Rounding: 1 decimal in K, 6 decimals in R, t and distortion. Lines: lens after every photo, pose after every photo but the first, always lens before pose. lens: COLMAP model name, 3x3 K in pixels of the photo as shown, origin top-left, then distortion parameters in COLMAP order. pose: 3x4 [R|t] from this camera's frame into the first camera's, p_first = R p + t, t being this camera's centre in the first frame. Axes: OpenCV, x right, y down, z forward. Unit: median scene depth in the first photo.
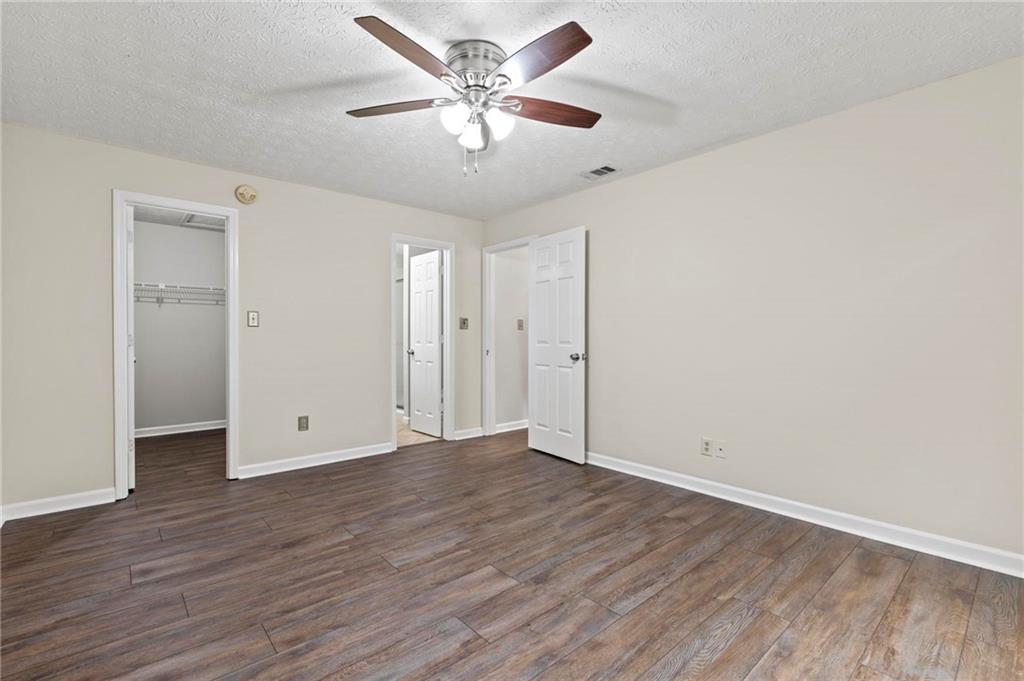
lens RADIAL K [[460.0, 0, 513.2], [0, 460.0, 341.4], [0, 0, 1]] dist [-0.000985, -0.000588]
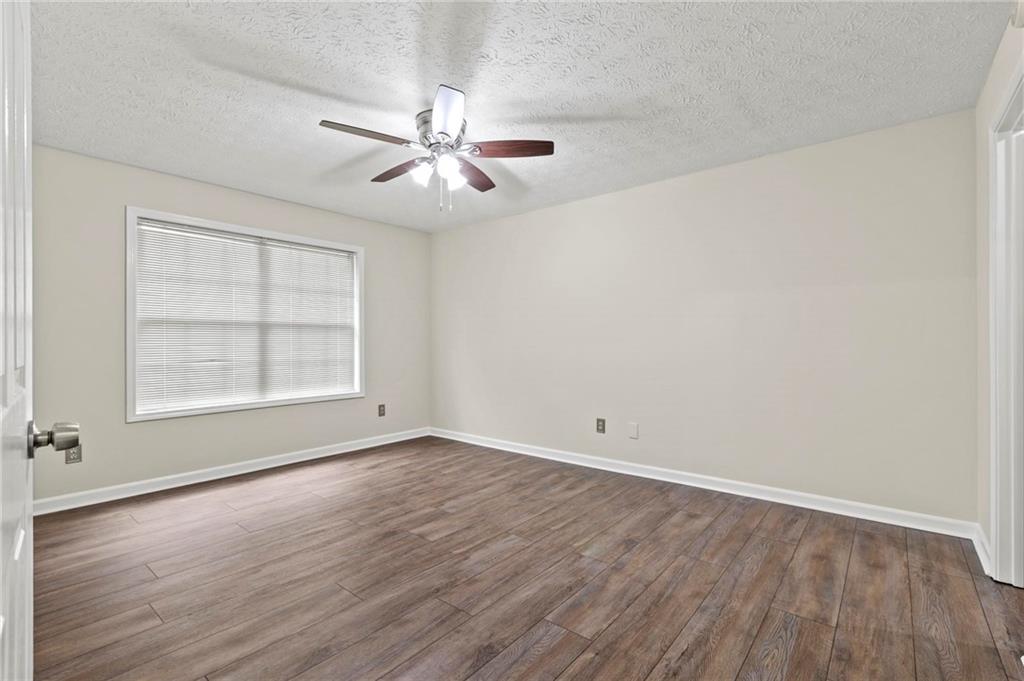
lens RADIAL K [[460.0, 0, 510.7], [0, 460.0, 339.9], [0, 0, 1]] dist [-0.000985, -0.000588]
pose [[-0.987943, 0.004921, -0.154737, -0.066245], [0.004842, 0.999988, 0.000887, -0.014441], [0.154740, 0.000127, -0.987955, 2.061642]]
